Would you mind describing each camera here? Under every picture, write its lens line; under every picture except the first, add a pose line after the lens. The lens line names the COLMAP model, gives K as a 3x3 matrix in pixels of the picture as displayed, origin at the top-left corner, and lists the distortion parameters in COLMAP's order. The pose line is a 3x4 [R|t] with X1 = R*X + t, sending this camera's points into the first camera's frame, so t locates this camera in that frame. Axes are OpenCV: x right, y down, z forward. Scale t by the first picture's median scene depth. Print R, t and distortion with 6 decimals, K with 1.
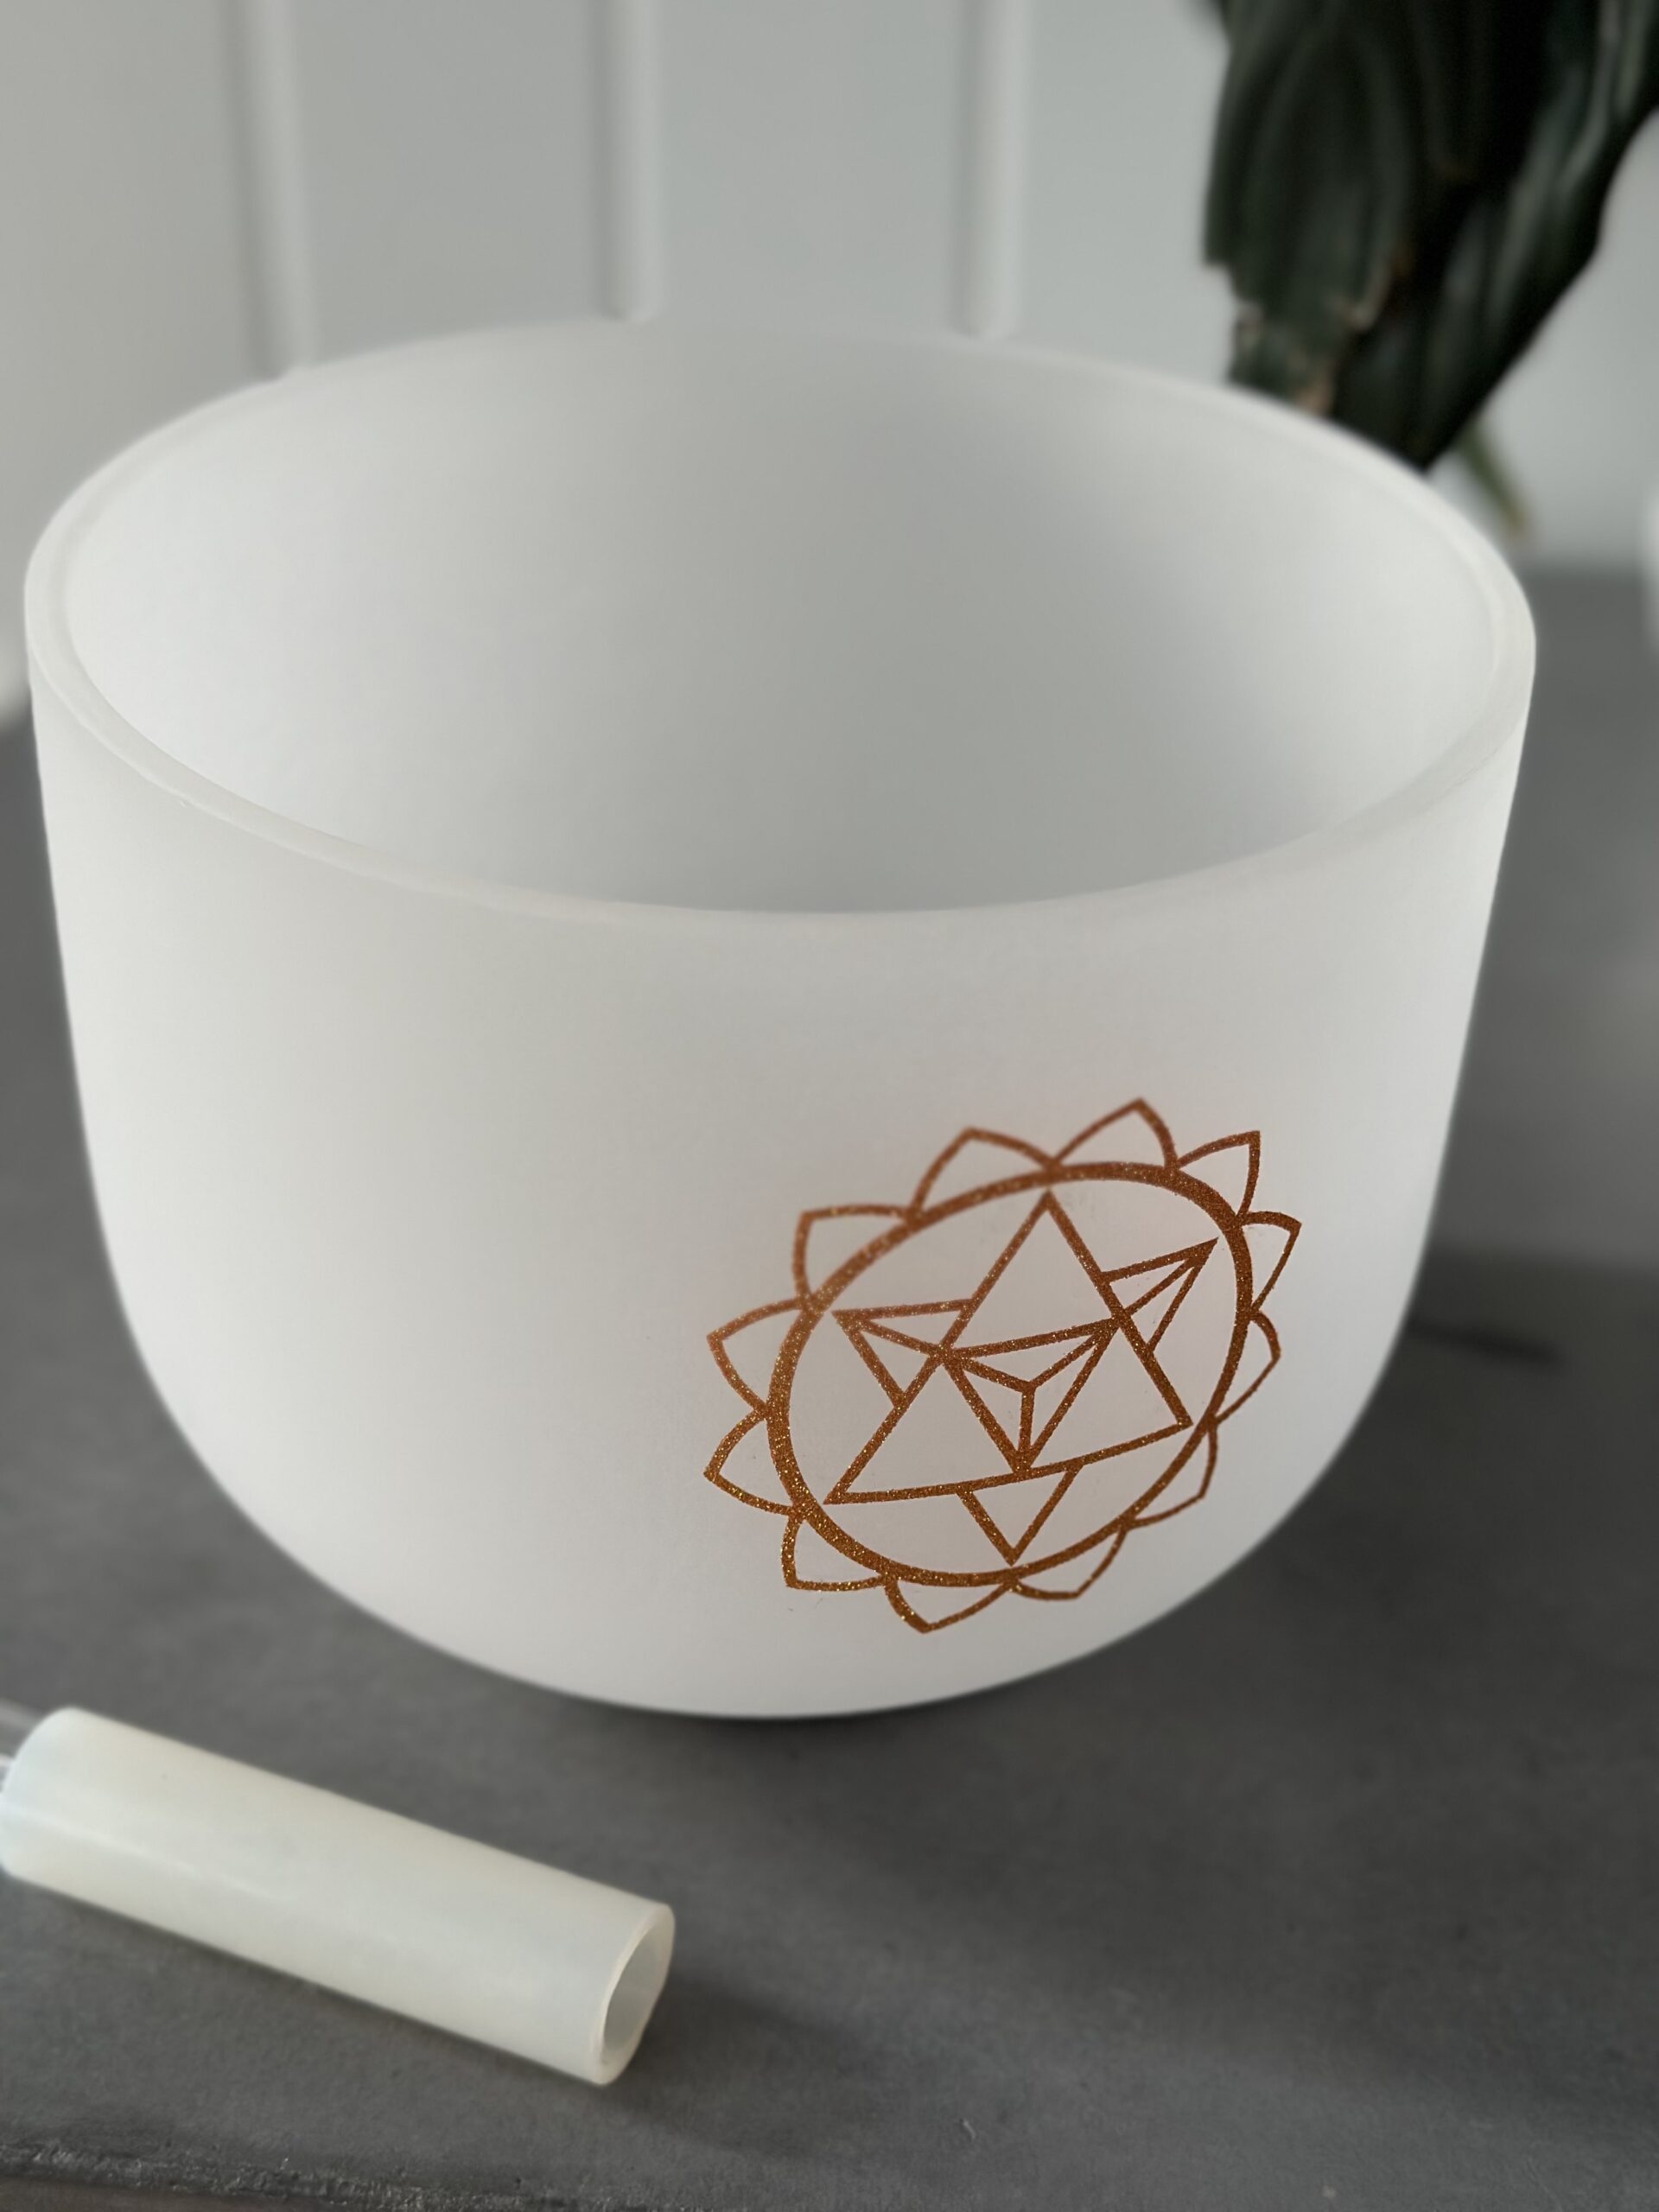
lens RADIAL K [[3103.6, 0, 829.5], [0, 3103.6, 1106.0], [0, 0, 1]] dist [0.189595, -0.600647]
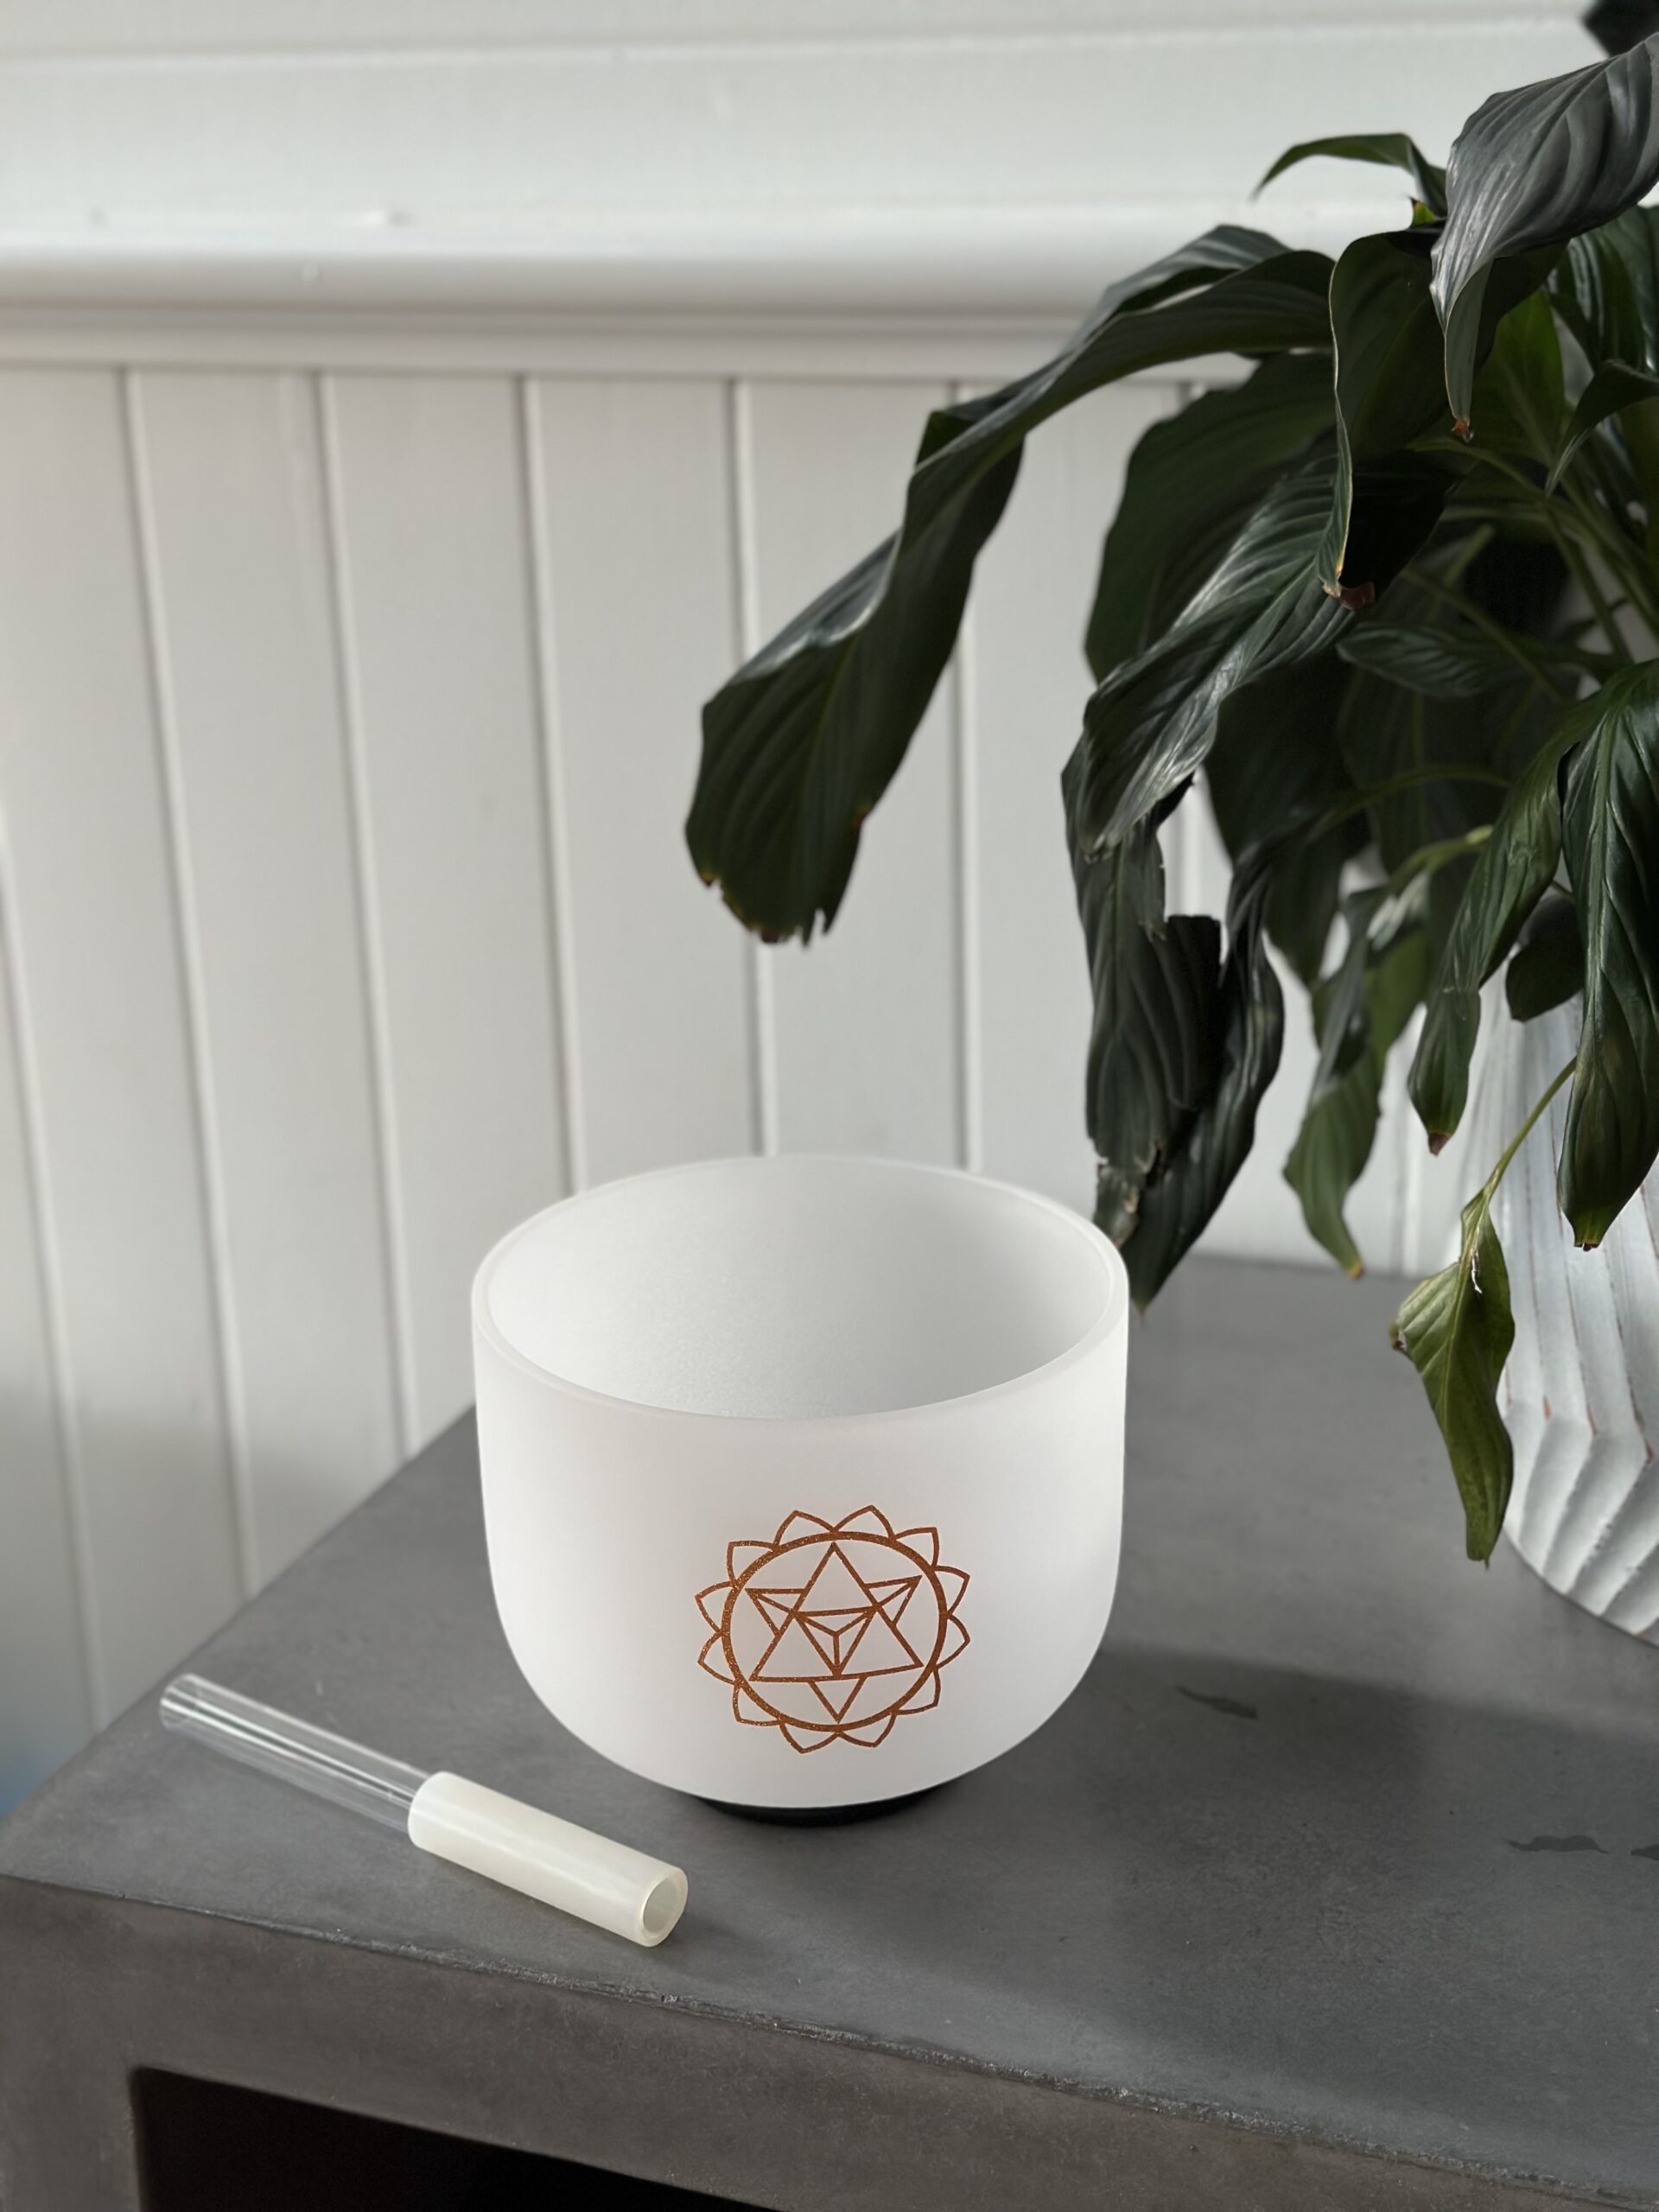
lens RADIAL K [[3103.6, 0, 829.5], [0, 3103.6, 1106.0], [0, 0, 1]] dist [0.189595, -0.600647]
pose [[0.970179, 0.034816, -0.239874, 0.598067], [-0.083513, 0.977050, -0.195957, 0.160422], [0.227547, 0.210146, 0.950821, -1.279639]]
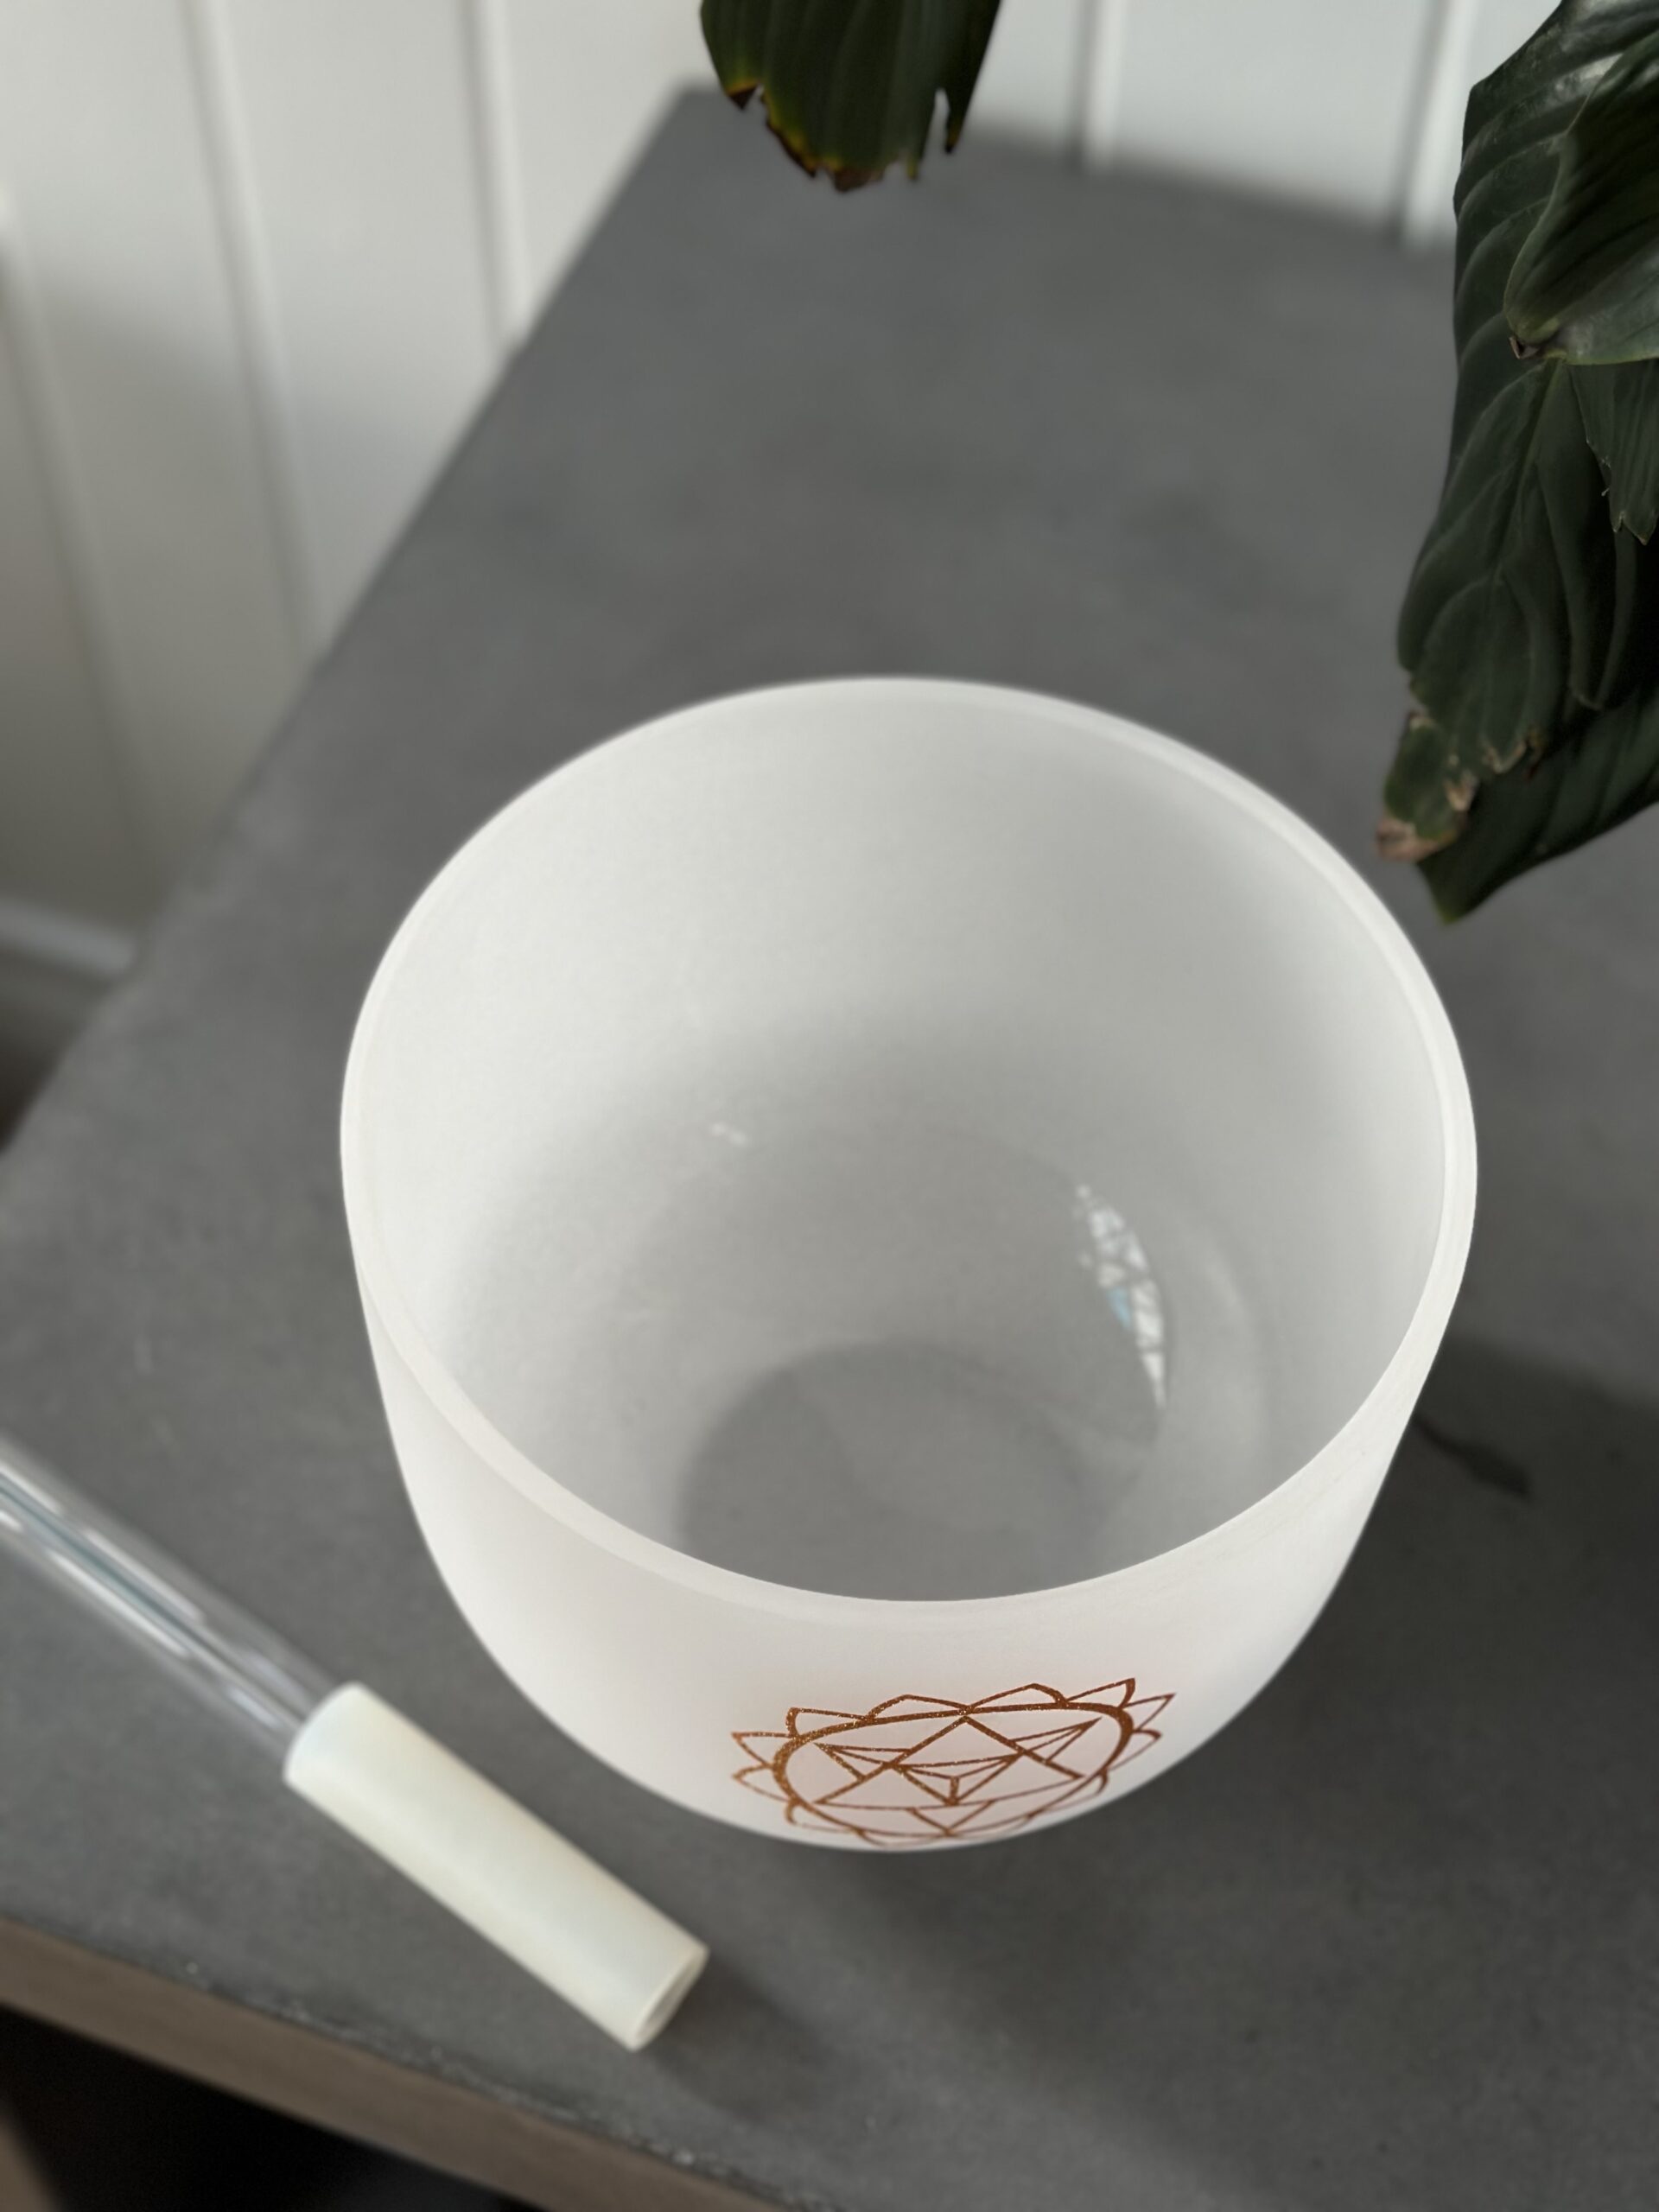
lens RADIAL K [[3103.6, 0, 829.5], [0, 3103.6, 1106.0], [0, 0, 1]] dist [0.189595, -0.600647]
pose [[0.971902, 0.189913, -0.139068, 0.148713], [-0.119579, 0.907243, 0.403250, -0.763577], [0.202751, -0.375289, 0.904461, -0.203118]]
